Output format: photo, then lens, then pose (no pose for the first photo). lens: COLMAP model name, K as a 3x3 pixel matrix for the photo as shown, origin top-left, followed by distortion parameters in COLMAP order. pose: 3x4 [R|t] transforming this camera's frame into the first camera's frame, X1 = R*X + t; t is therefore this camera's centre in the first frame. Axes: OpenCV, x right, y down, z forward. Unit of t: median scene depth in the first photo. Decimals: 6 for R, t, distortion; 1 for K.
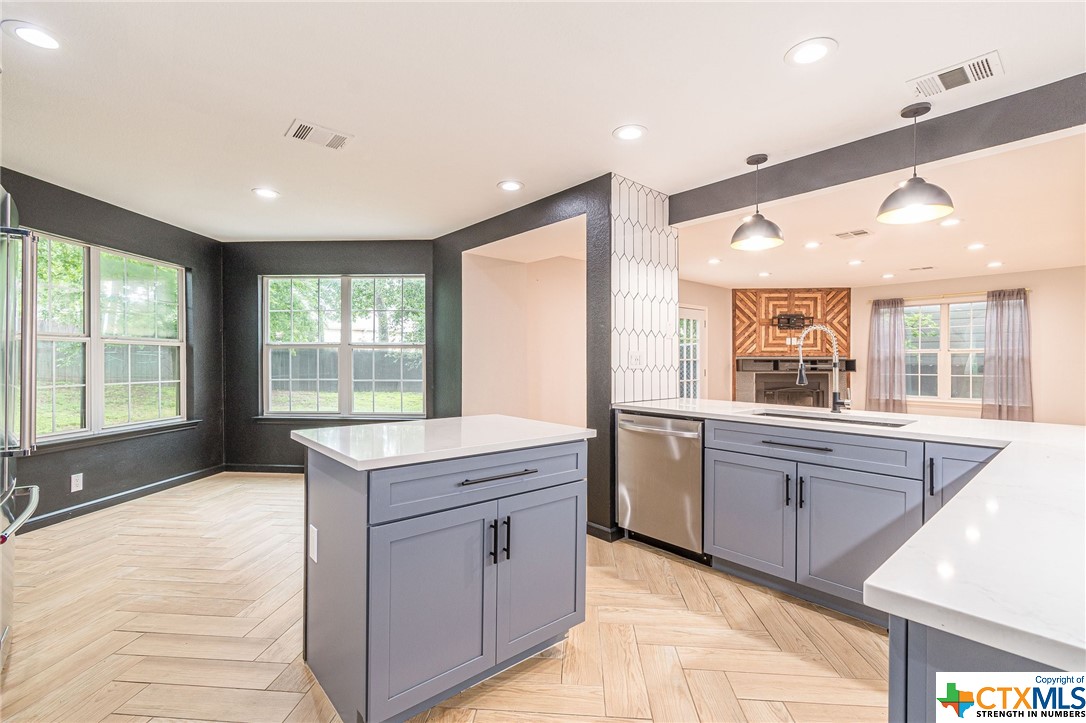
lens RADIAL K [[478.9, 0, 536.6], [0, 478.9, 365.8], [0, 0, 1]] dist [0.001667, -0.000686]
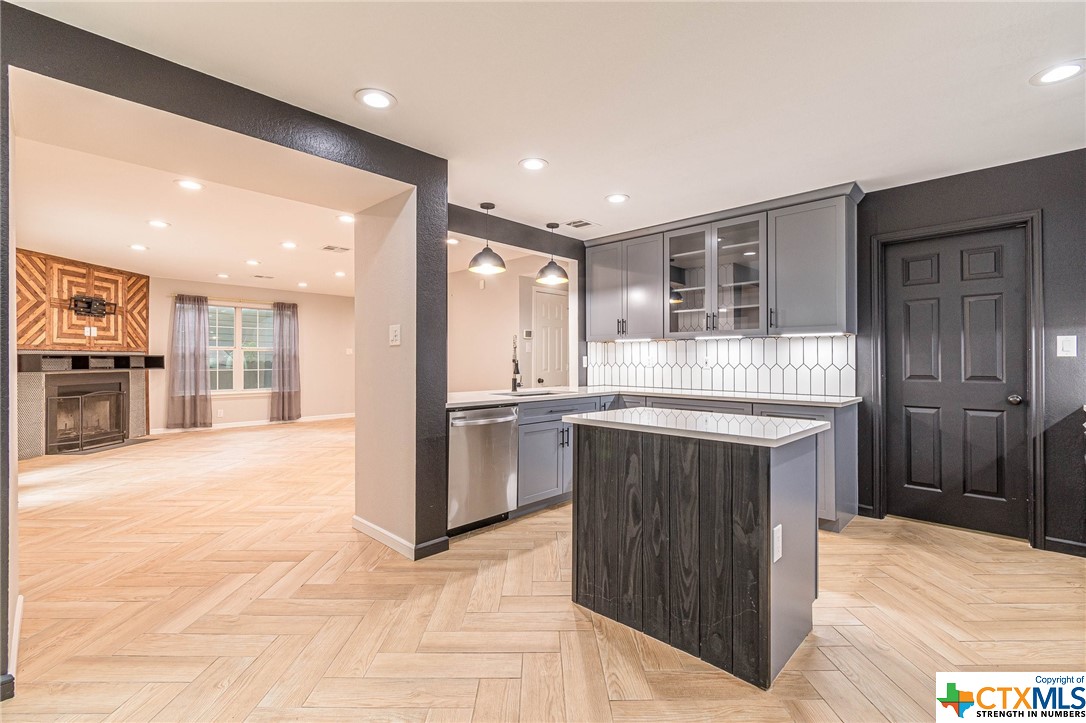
lens RADIAL K [[478.9, 0, 541.0], [0, 478.9, 354.1], [0, 0, 1]] dist [0.001667, -0.000686]
pose [[-0.087306, 0.007944, 0.996150, -0.318995], [0.006827, 0.999949, -0.007376, -0.004102], [-0.996158, 0.006156, -0.087356, 0.353757]]
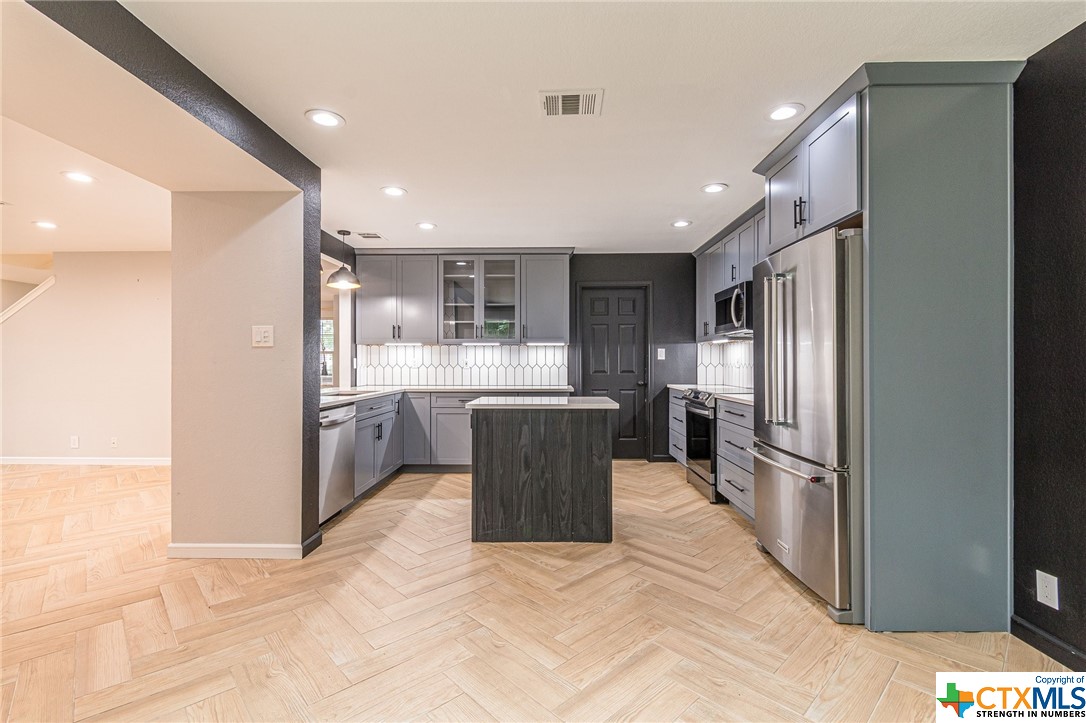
lens RADIAL K [[478.9, 0, 542.7], [0, 478.9, 354.8], [0, 0, 1]] dist [0.001667, -0.000686]
pose [[-0.738153, 0.006260, 0.674605, -0.335451], [0.003083, 0.999978, -0.005906, -0.005617], [-0.674627, -0.002280, -0.738156, 0.559638]]
